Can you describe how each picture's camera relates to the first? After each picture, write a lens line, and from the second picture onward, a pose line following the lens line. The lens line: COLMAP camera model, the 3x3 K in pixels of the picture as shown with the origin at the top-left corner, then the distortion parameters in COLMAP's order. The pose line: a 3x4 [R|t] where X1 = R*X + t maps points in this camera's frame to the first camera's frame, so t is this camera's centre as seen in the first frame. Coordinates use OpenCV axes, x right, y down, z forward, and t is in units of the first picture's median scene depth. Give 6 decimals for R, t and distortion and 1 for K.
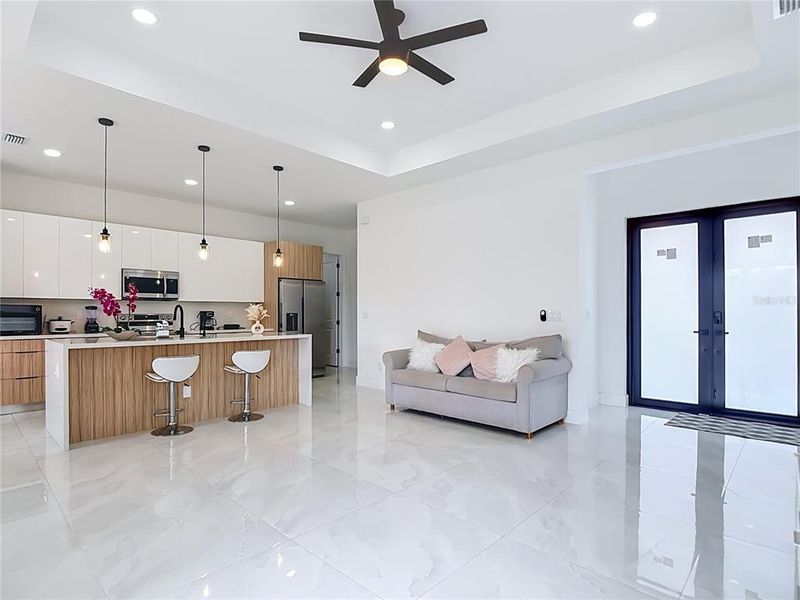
lens RADIAL K [[420.0, 0, 397.5], [0, 420.0, 304.8], [0, 0, 1]] dist [-0.006202, -0.000328]
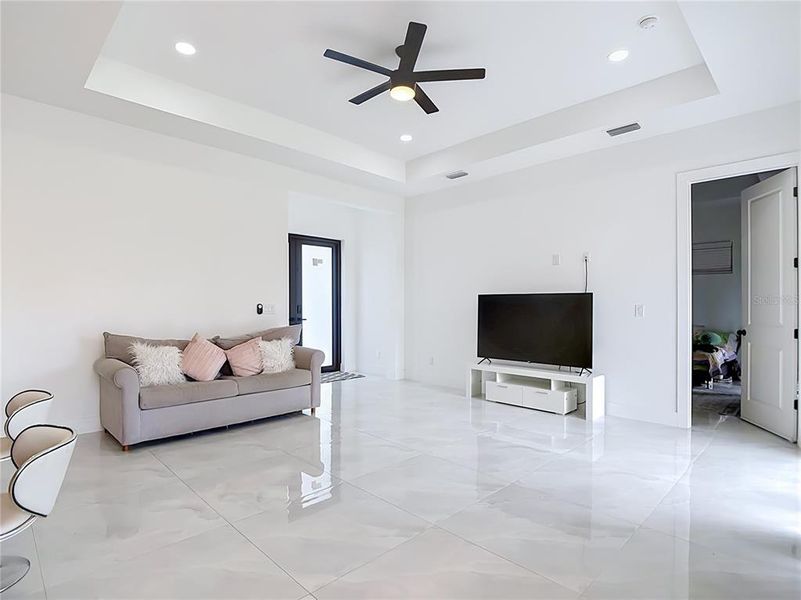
lens RADIAL K [[420.6, 0, 397.7], [0, 420.6, 300.8], [0, 0, 1]] dist [-0.006202, -0.000328]
pose [[0.021638, 0.013075, 0.999680, -0.770548], [-0.023425, 0.999647, -0.012567, 0.011259], [-0.999491, -0.023146, 0.021937, 0.656622]]
